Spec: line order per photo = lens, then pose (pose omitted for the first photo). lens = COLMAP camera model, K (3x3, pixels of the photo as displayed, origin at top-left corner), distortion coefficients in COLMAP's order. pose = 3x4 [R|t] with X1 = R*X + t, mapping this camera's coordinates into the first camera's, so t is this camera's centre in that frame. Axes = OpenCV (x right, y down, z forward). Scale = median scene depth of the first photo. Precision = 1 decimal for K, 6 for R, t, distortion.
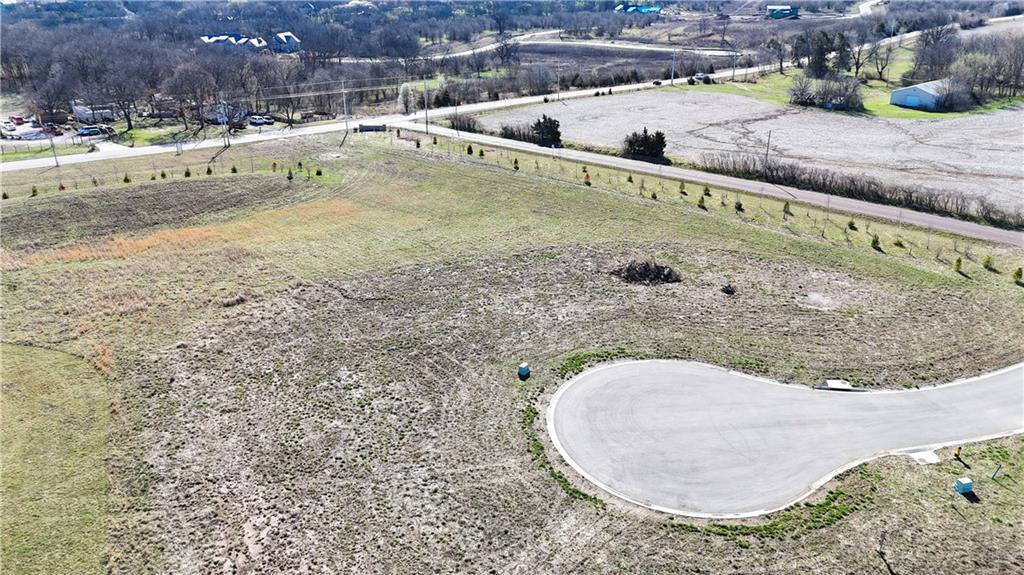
lens RADIAL K [[750.1, 0, 514.4], [0, 750.1, 282.3], [0, 0, 1]] dist [0.093670, -0.090853]
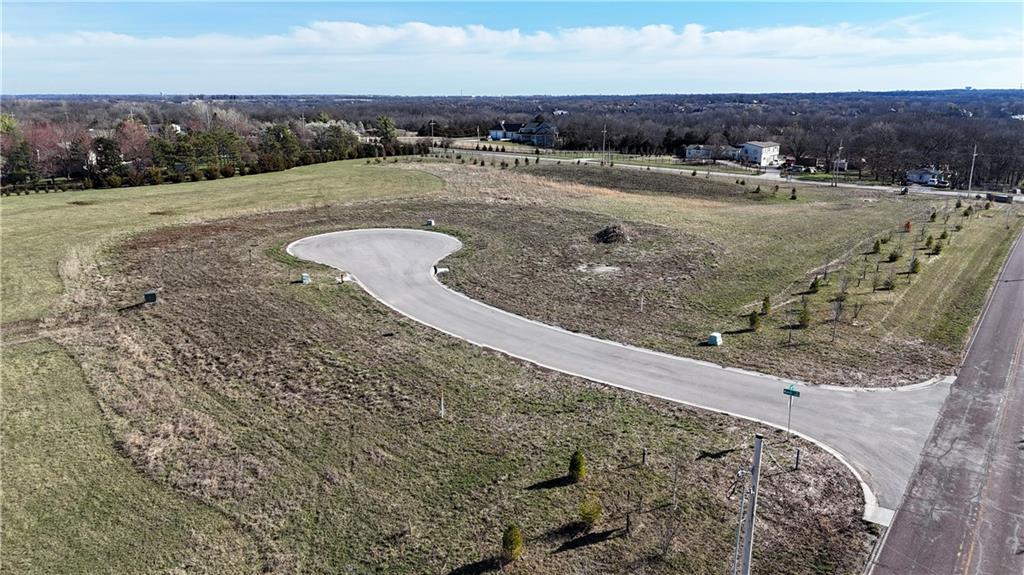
lens RADIAL K [[746.8, 0, 512.0], [0, 746.8, 287.5], [0, 0, 1]] dist [0.137864, -0.200055]
pose [[0.196817, 0.246565, -0.948931, 1.058357], [-0.388730, 0.908161, 0.155345, -0.050365], [0.900084, 0.338304, 0.274588, 0.501893]]
